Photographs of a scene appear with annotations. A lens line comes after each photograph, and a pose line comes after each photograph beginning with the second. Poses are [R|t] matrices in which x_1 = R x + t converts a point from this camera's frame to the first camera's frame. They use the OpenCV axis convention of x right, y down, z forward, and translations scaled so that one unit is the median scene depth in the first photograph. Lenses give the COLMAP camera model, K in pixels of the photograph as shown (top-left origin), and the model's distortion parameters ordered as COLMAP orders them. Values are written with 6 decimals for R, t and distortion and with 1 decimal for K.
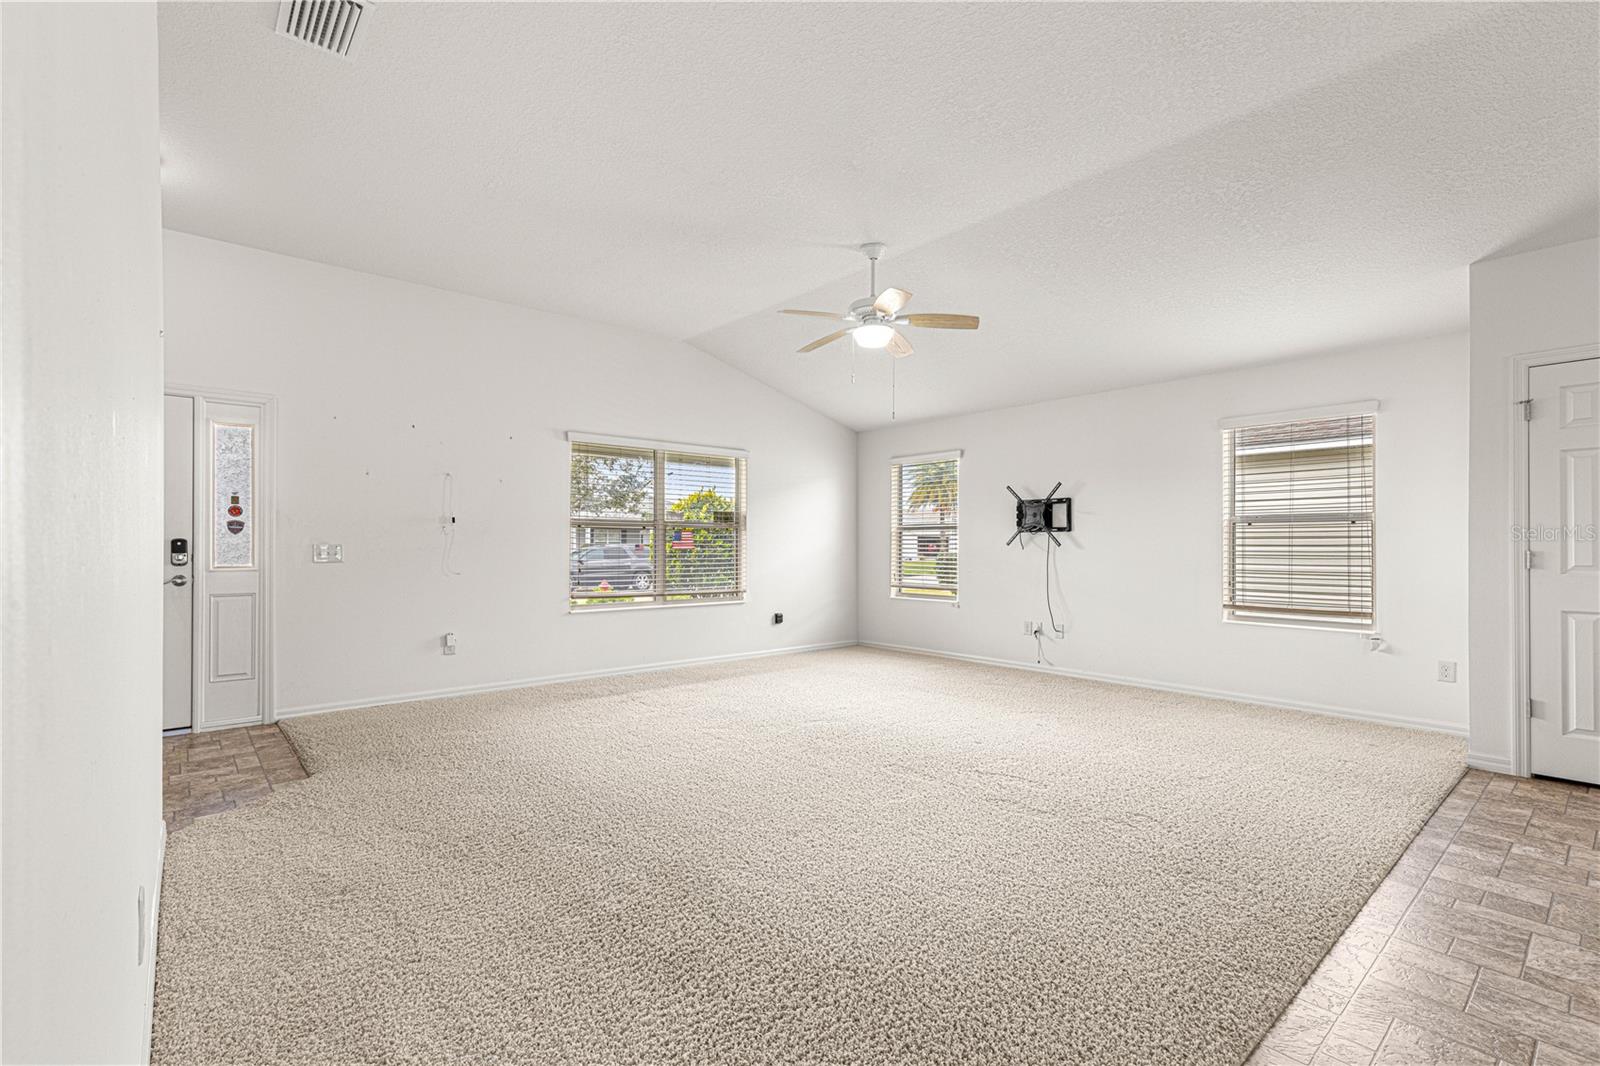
lens RADIAL K [[716.6, 0, 801.7], [0, 716.6, 539.8], [0, 0, 1]] dist [0.001795, -0.000258]
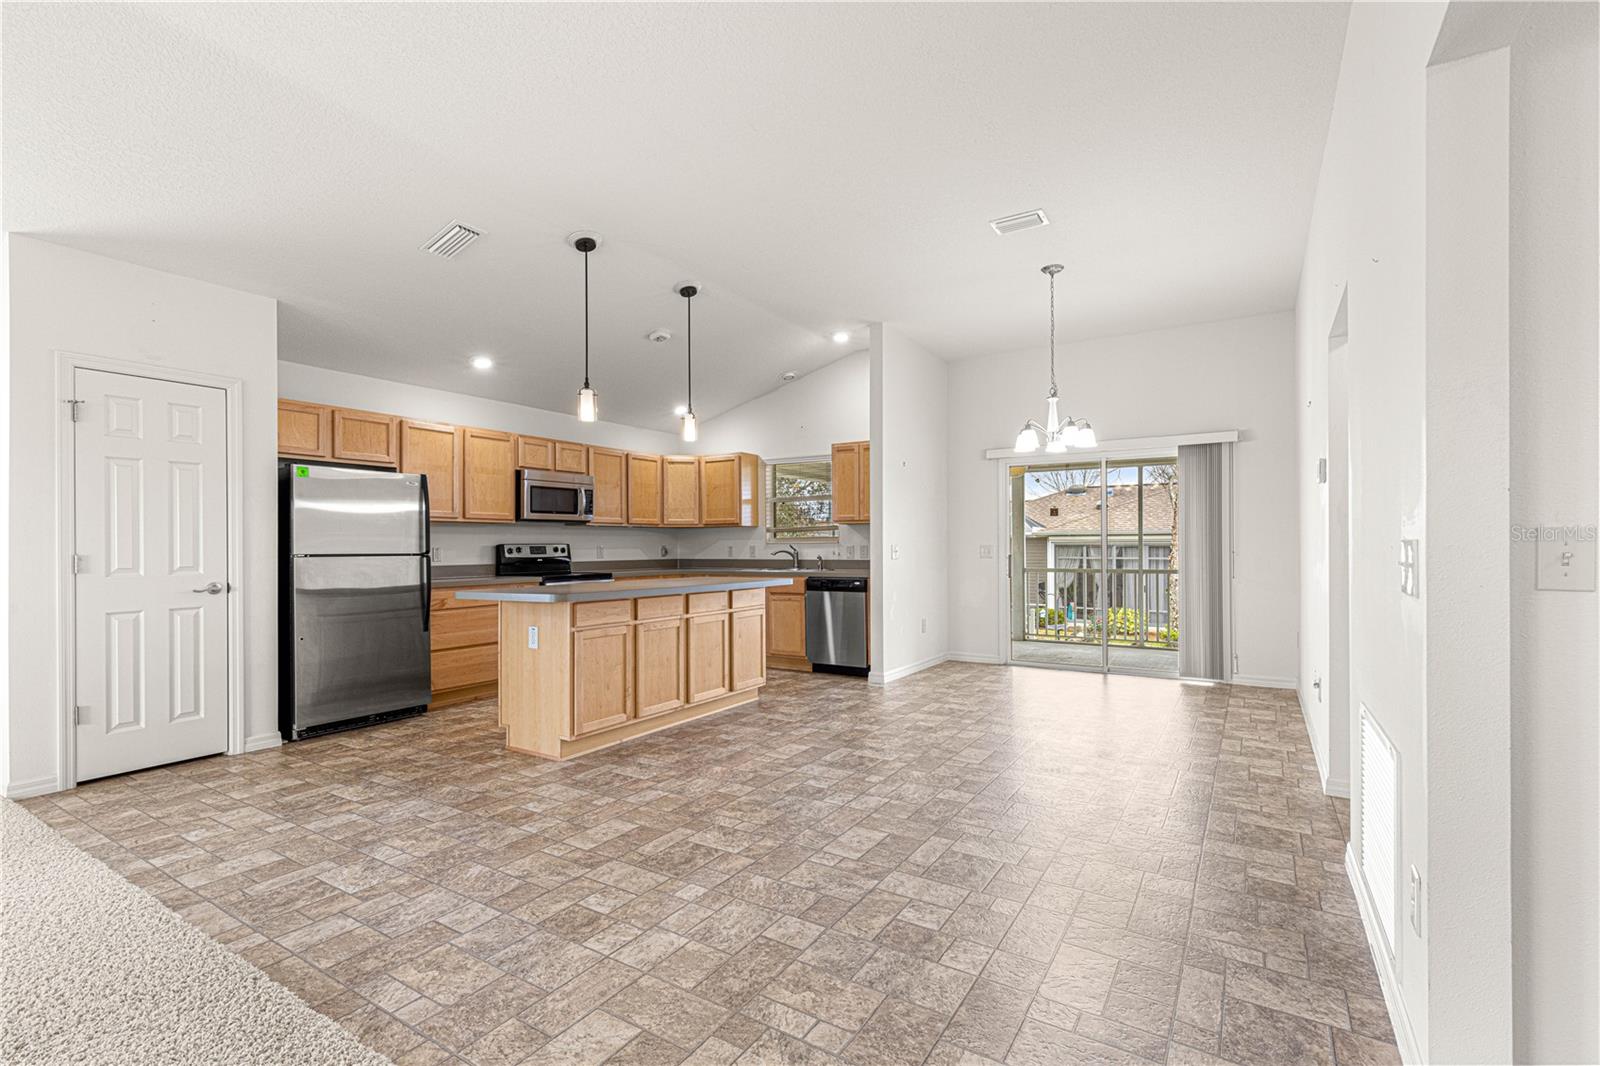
lens RADIAL K [[716.6, 0, 801.7], [0, 716.6, 539.8], [0, 0, 1]] dist [0.001795, -0.000258]
pose [[-0.297141, 0.008708, 0.954794, -0.152995], [-0.004933, 0.999931, -0.010654, 0.000042], [-0.954821, -0.007876, -0.297078, 0.249340]]
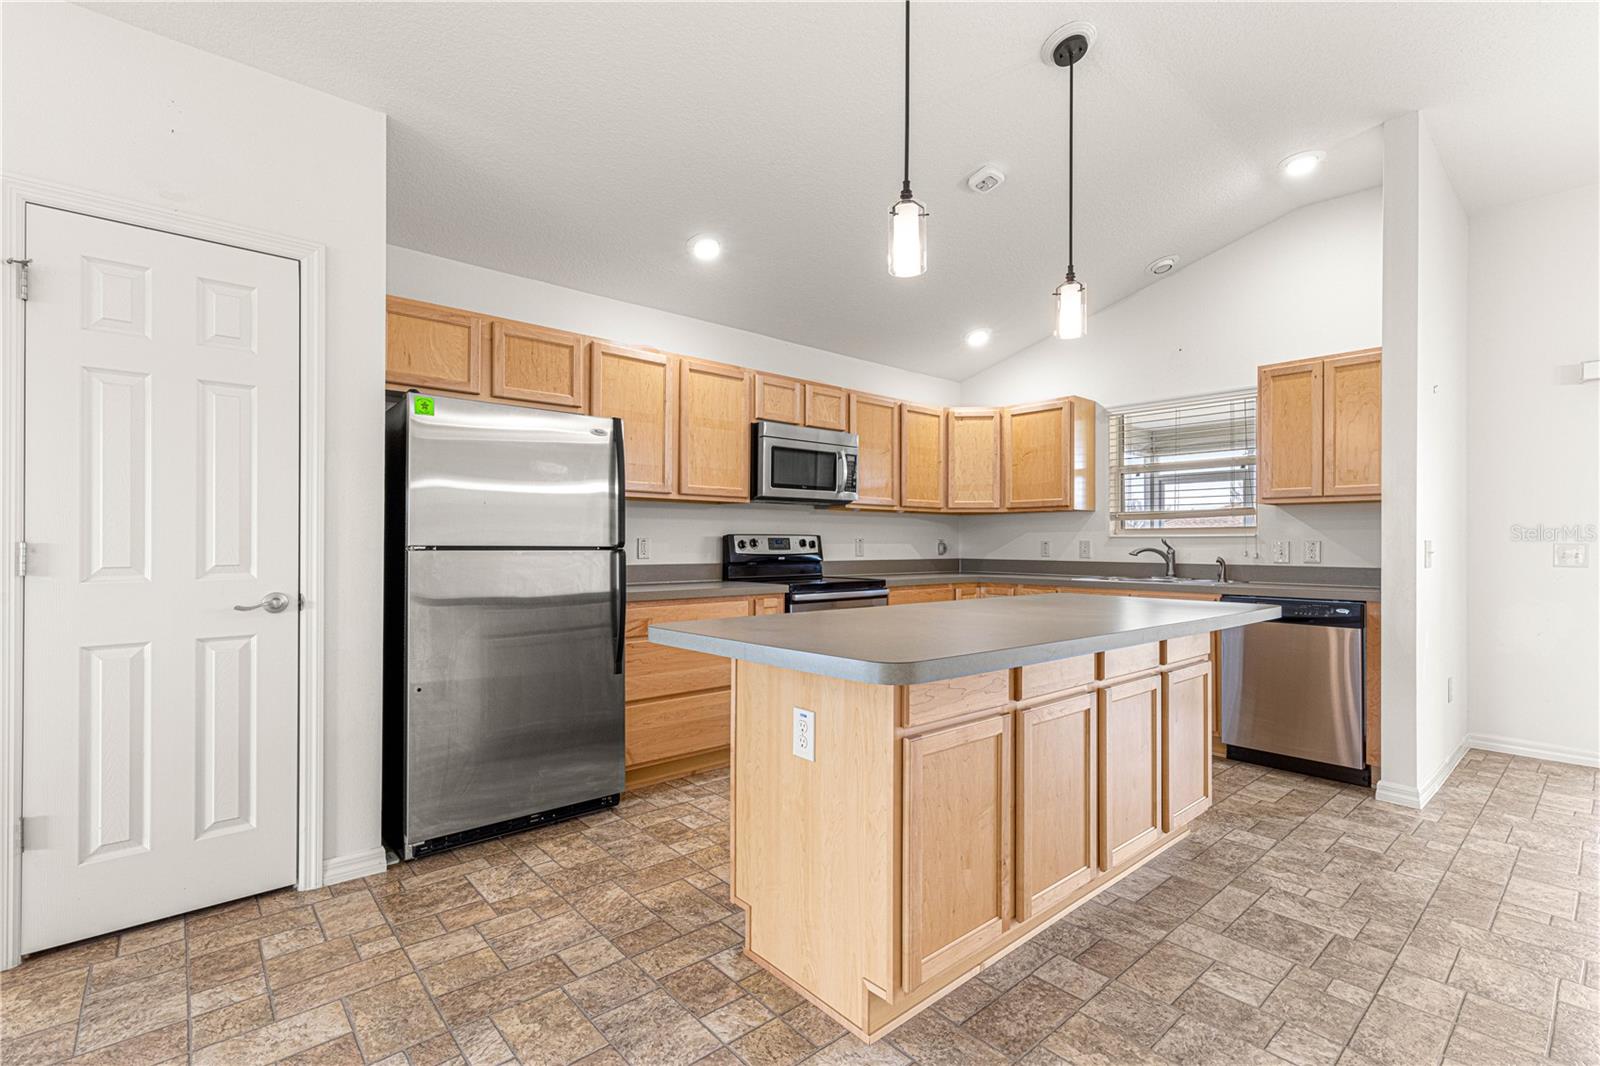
lens RADIAL K [[712.7, 0, 796.4], [0, 712.7, 543.8], [0, 0, 1]] dist [0.000125, -0.000099]
pose [[-0.006884, -0.003658, 0.999970, 0.341312], [-0.015066, 0.999880, 0.003553, 0.004178], [-0.999863, -0.015041, -0.006939, 0.304515]]
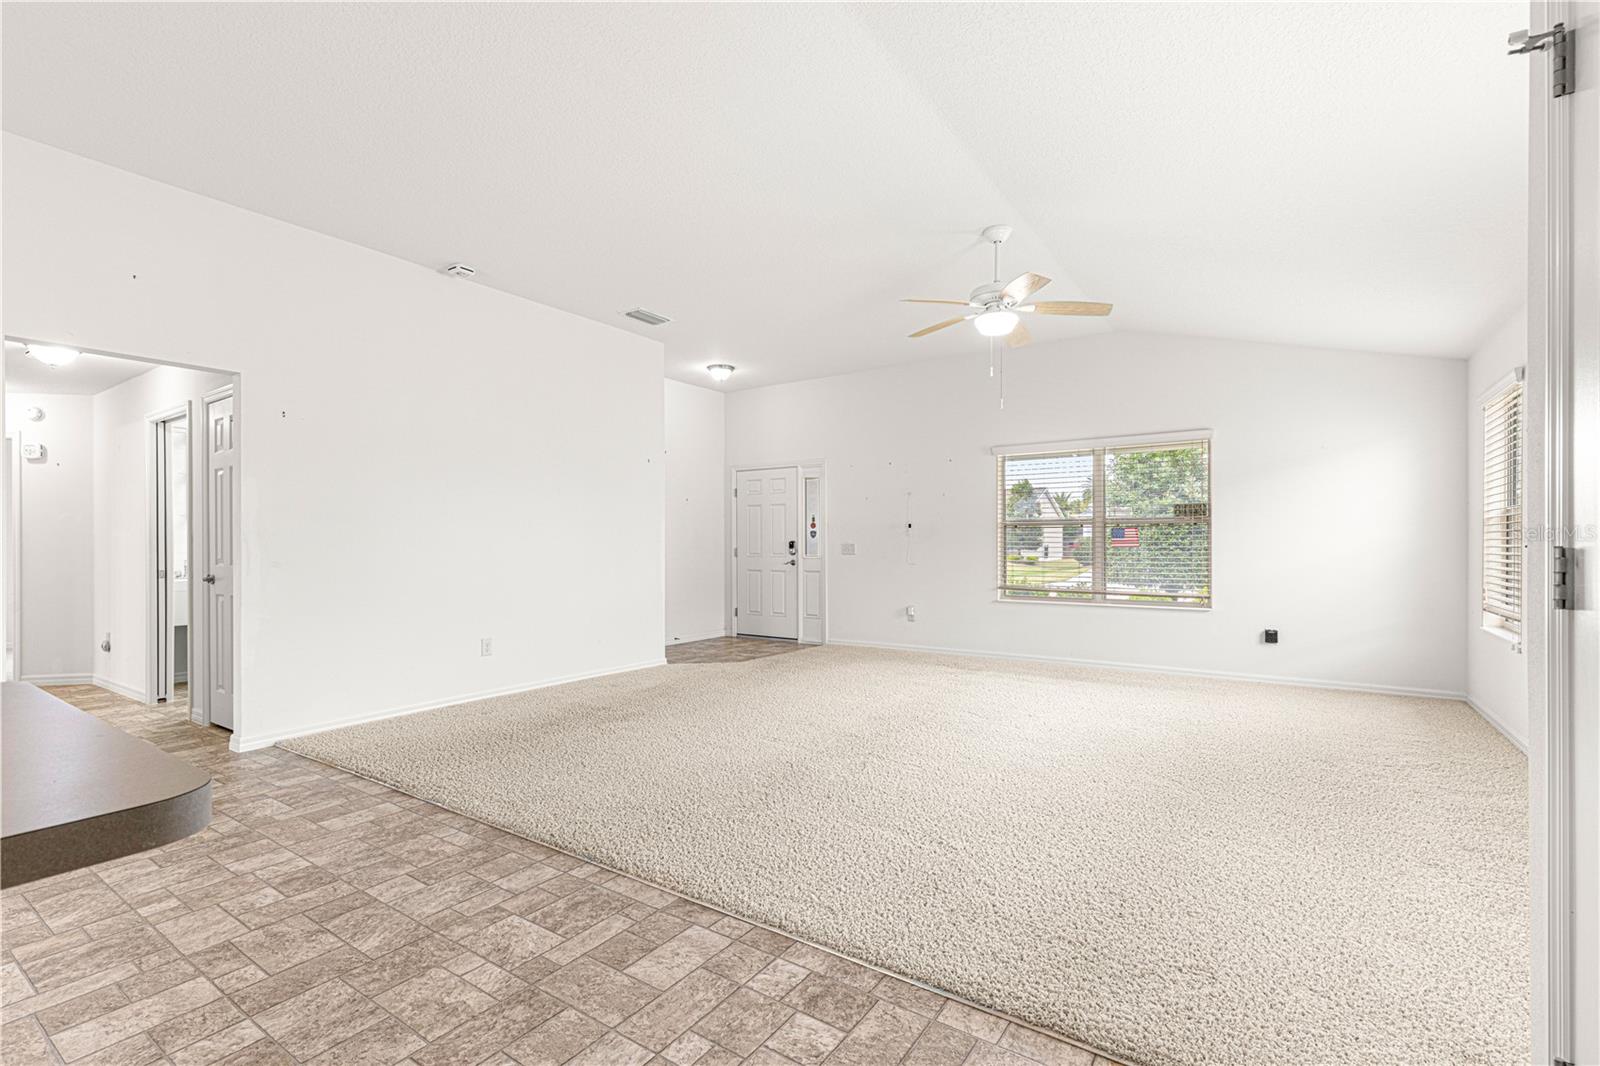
lens RADIAL K [[712.7, 0, 796.4], [0, 712.7, 543.8], [0, 0, 1]] dist [0.000125, -0.000099]
pose [[0.259893, -0.003427, -0.965631, 0.865358], [0.010424, 0.999945, -0.000743, 0.006830], [0.965581, -0.009873, 0.259914, 0.448891]]
